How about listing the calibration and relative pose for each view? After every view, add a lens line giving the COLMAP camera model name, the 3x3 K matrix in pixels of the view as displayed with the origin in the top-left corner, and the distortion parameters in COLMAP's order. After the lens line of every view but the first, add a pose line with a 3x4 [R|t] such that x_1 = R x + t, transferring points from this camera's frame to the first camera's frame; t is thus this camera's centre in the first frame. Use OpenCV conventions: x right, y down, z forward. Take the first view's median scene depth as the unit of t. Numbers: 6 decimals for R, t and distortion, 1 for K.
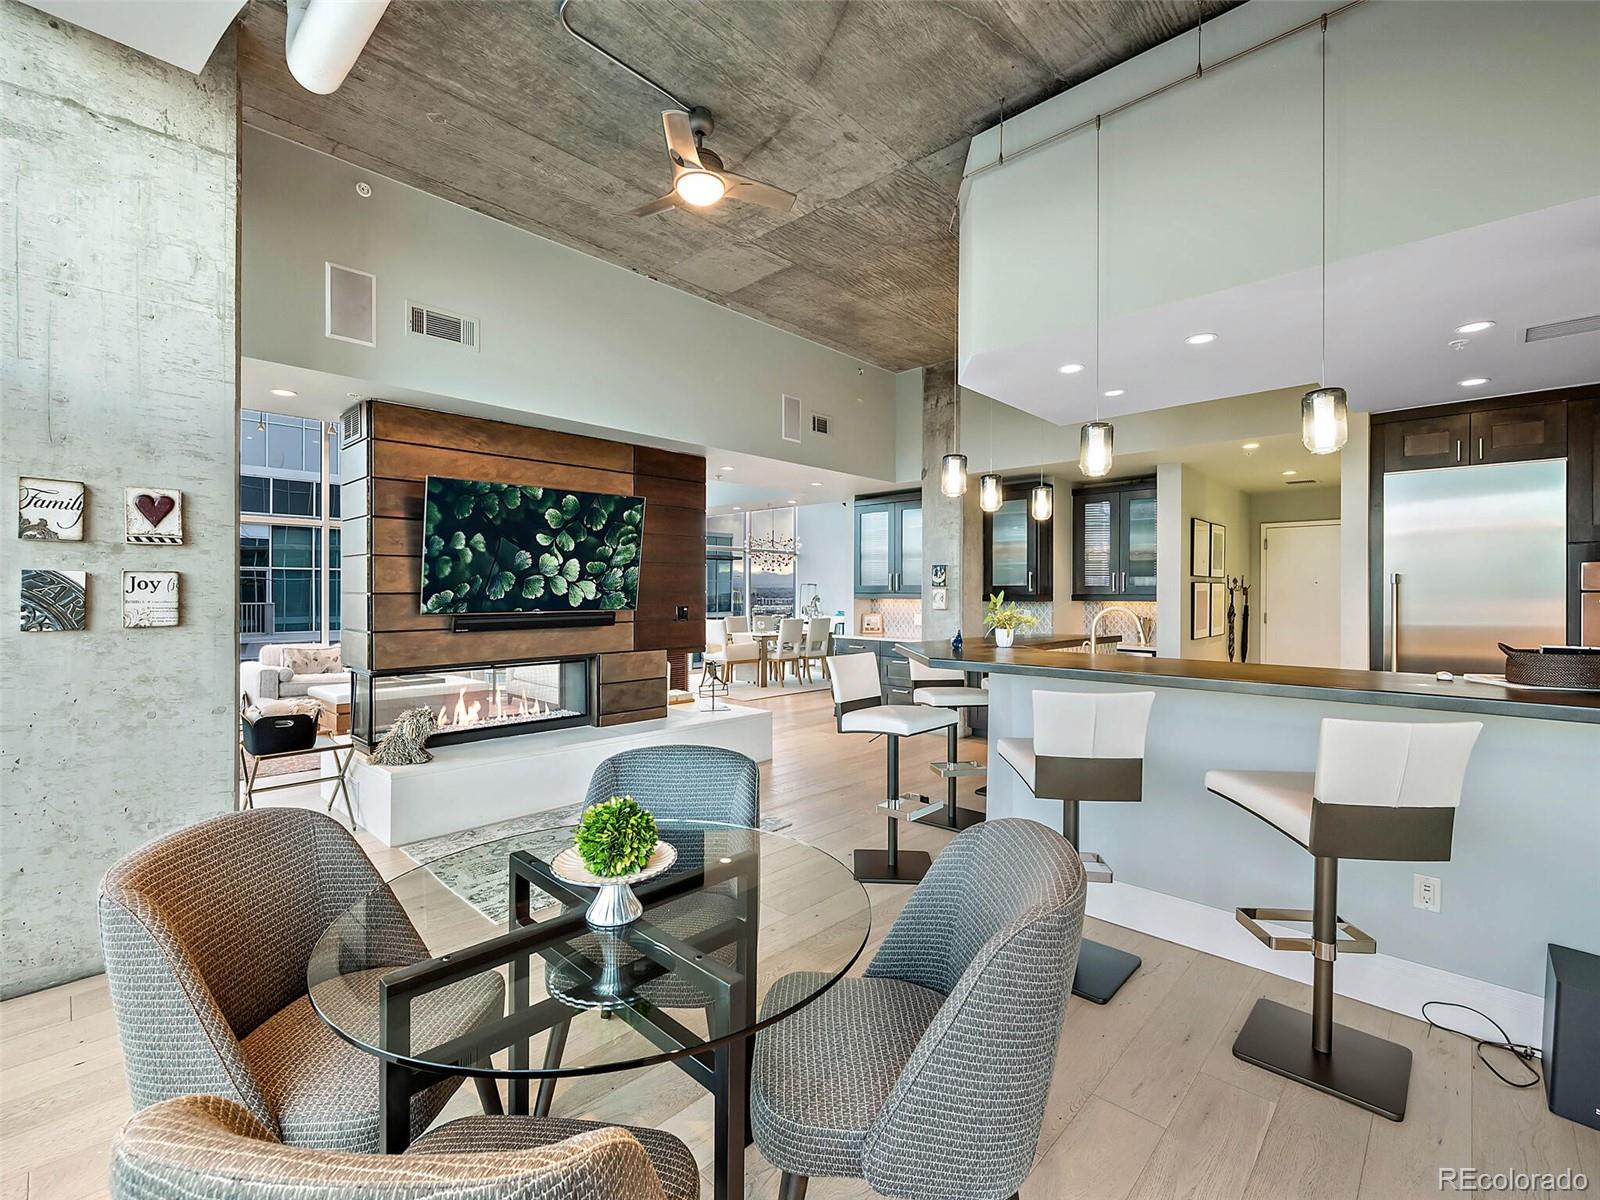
lens RADIAL K [[710.9, 0, 796.6], [0, 710.9, 593.8], [0, 0, 1]] dist [-0.003341, 0.000236]
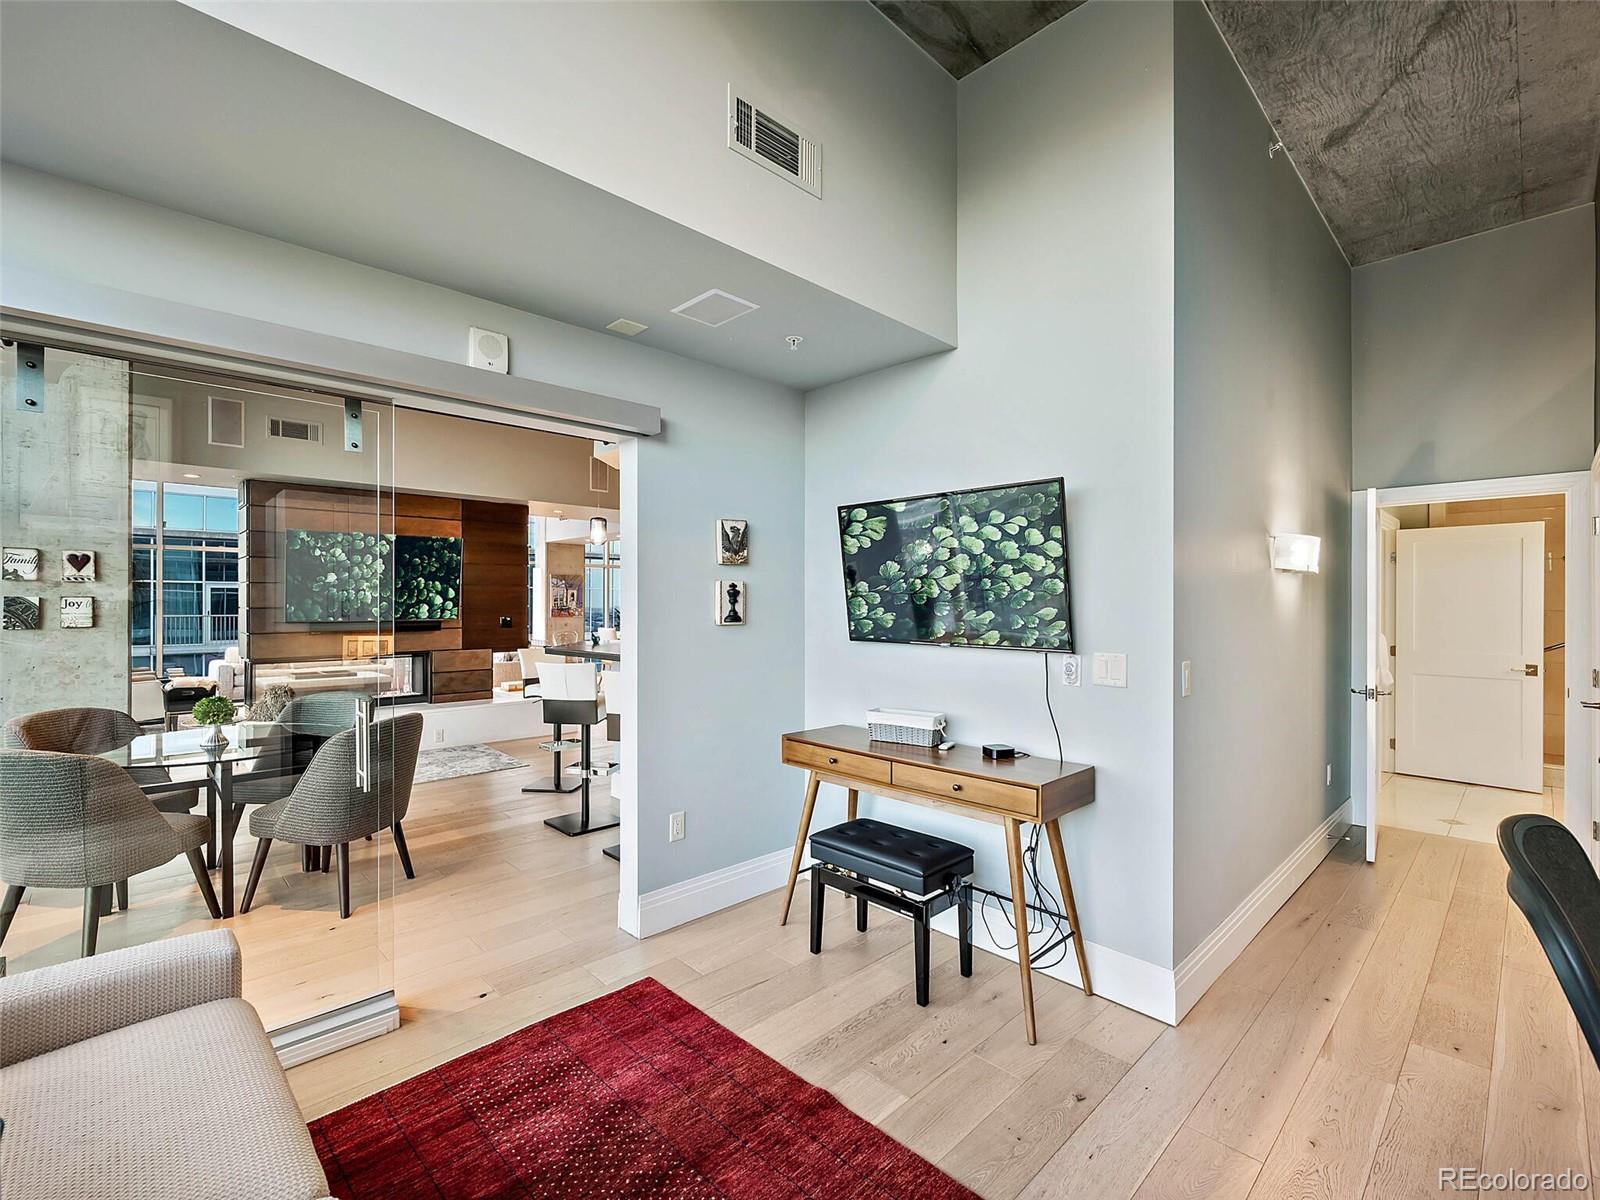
lens RADIAL K [[710.9, 0, 794.8], [0, 710.9, 604.9], [0, 0, 1]] dist [-0.003341, 0.000236]
pose [[0.998981, 0.001611, -0.045106, 0.949942], [-0.001641, 0.999998, -0.000617, -0.011936], [0.045105, 0.000690, 0.998982, -0.683610]]
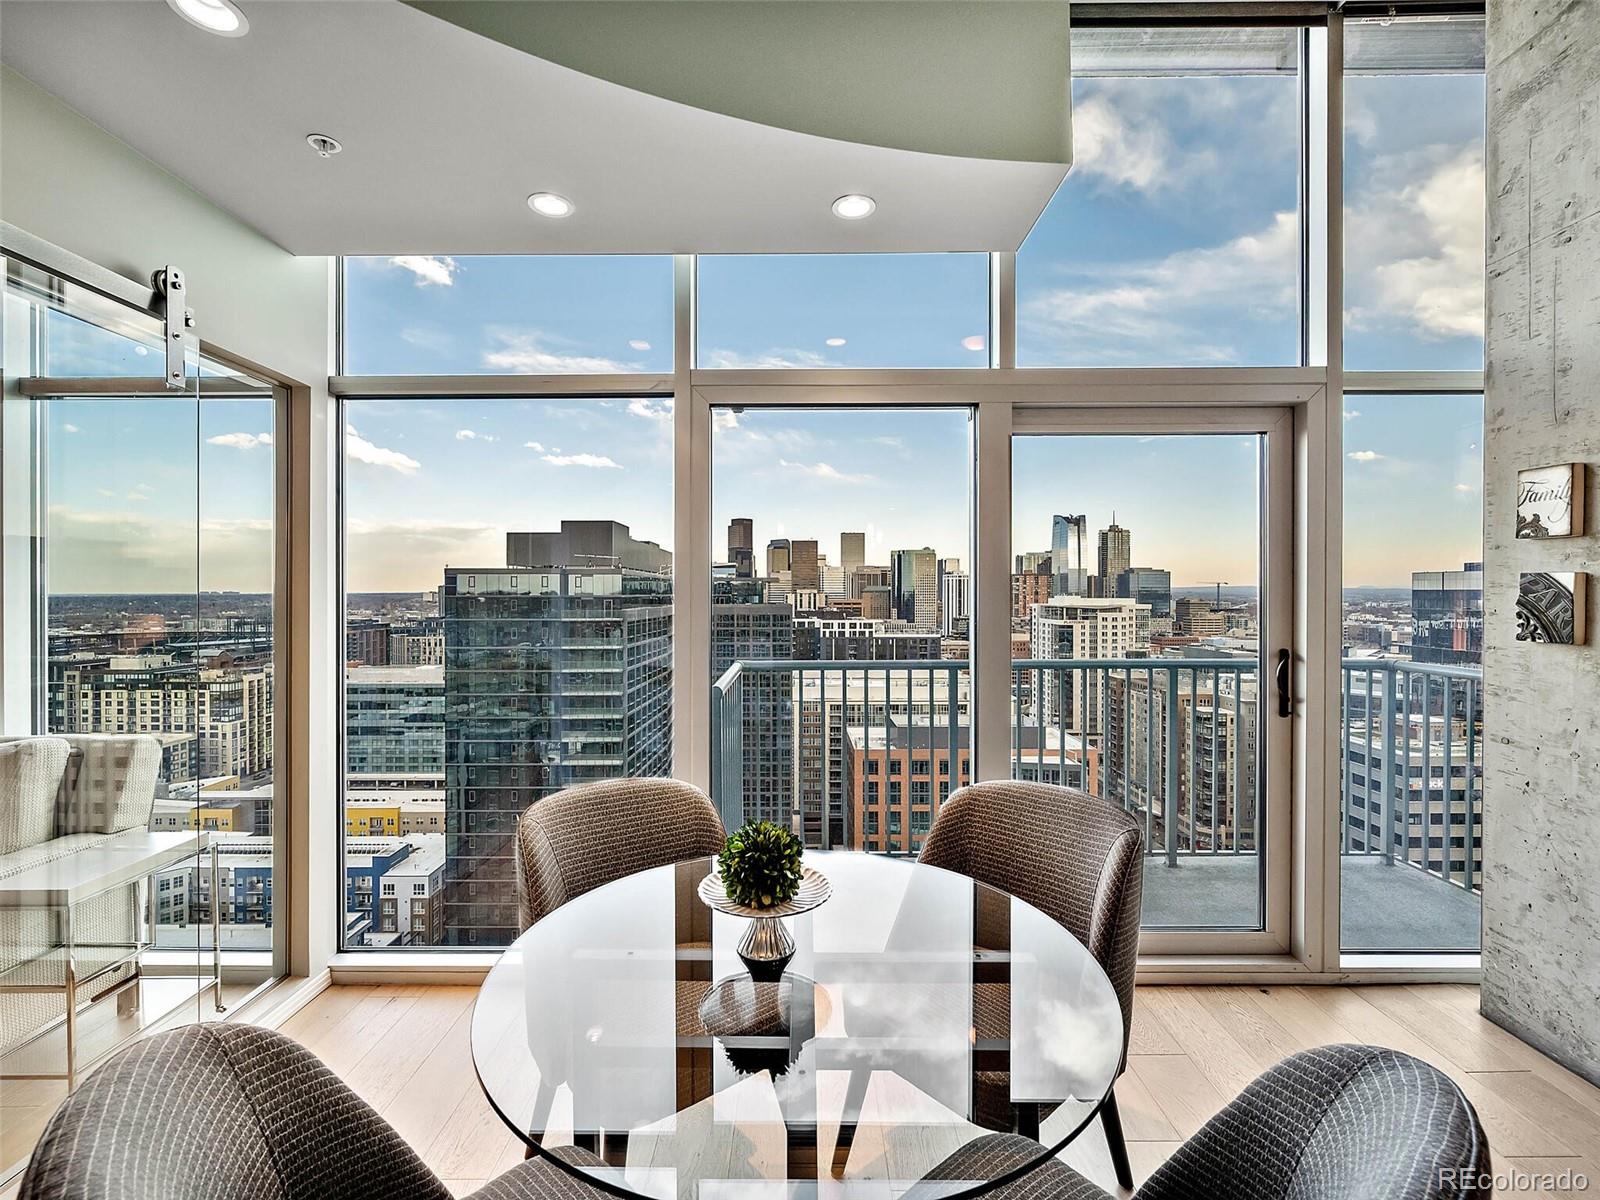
lens RADIAL K [[710.9, 0, 801.0], [0, 710.9, 595.5], [0, 0, 1]] dist [-0.003341, 0.000236]
pose [[-0.729033, 0.000922, -0.684478, 0.177554], [-0.001798, 0.999993, 0.003262, -0.005691], [0.684476, 0.003609, -0.729027, 0.901681]]
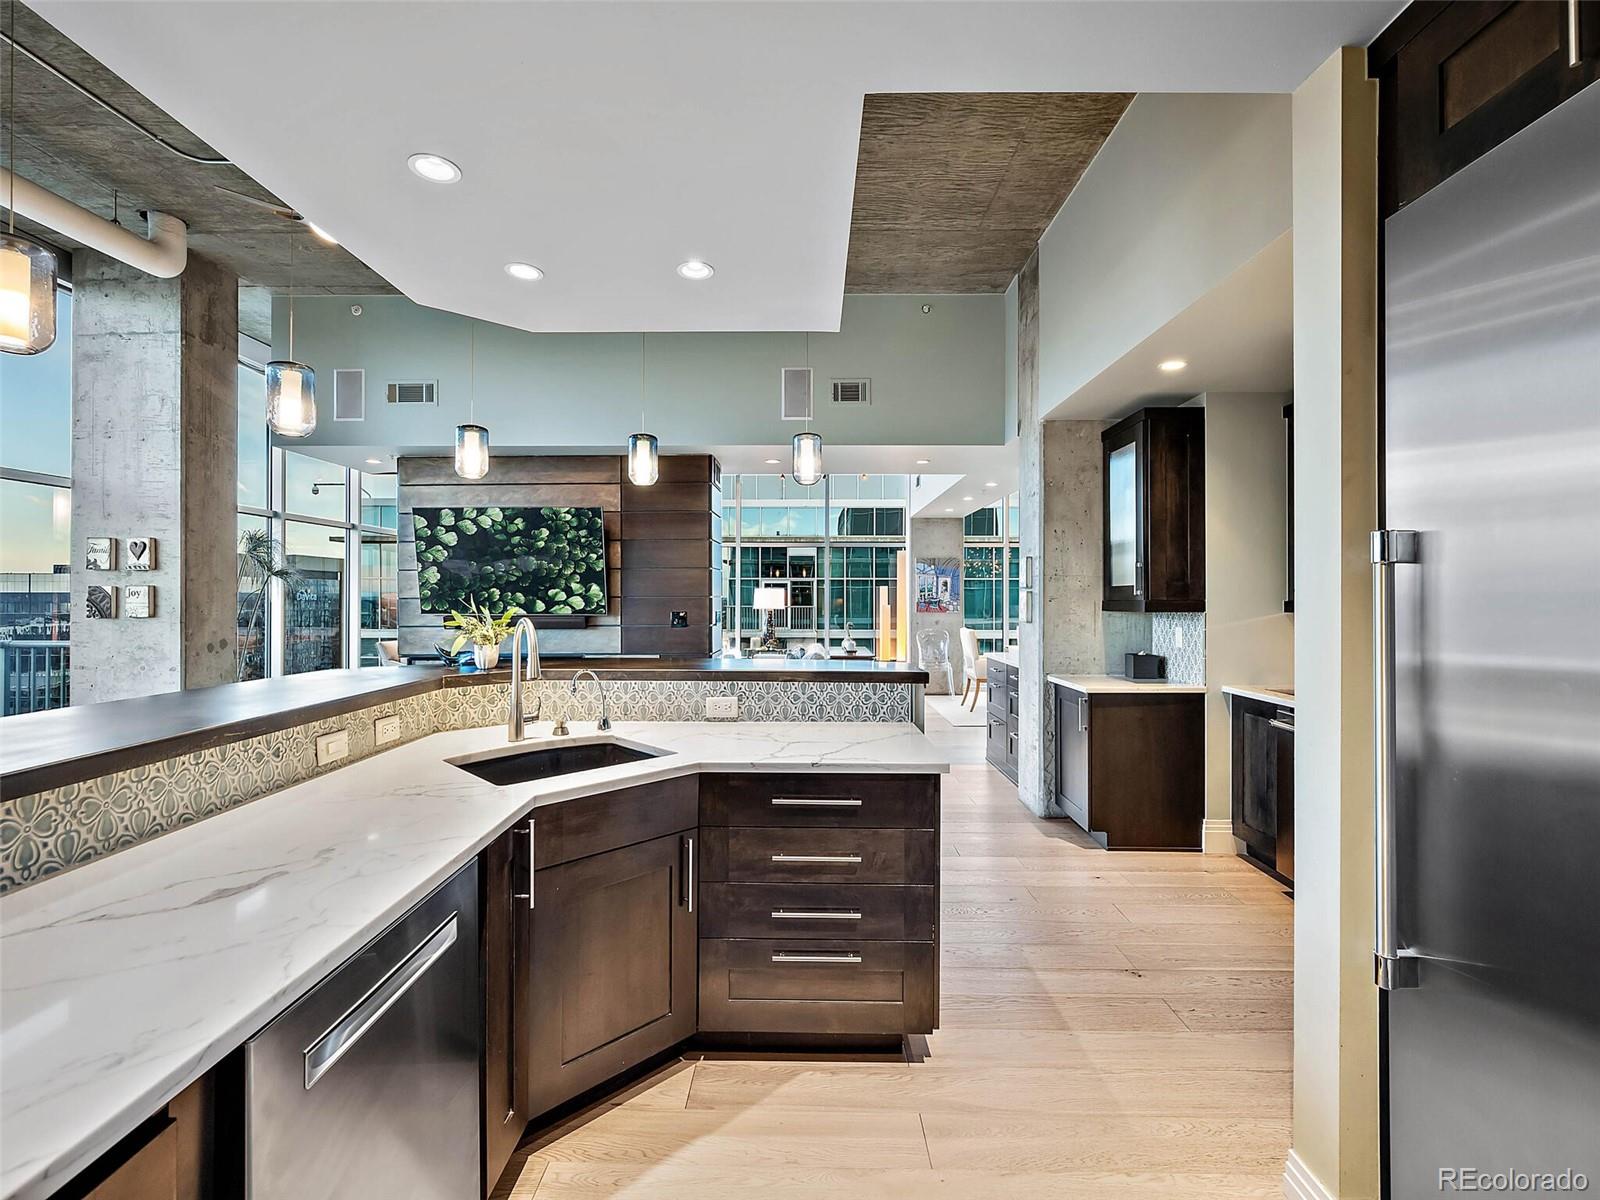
lens RADIAL K [[710.9, 0, 797.1], [0, 710.9, 596.3], [0, 0, 1]] dist [-0.003341, 0.000236]
pose [[0.678350, -0.001709, -0.734737, 1.417808], [-0.001273, 0.999993, -0.003501, -0.001225], [0.734738, 0.003311, 0.678343, 0.969854]]
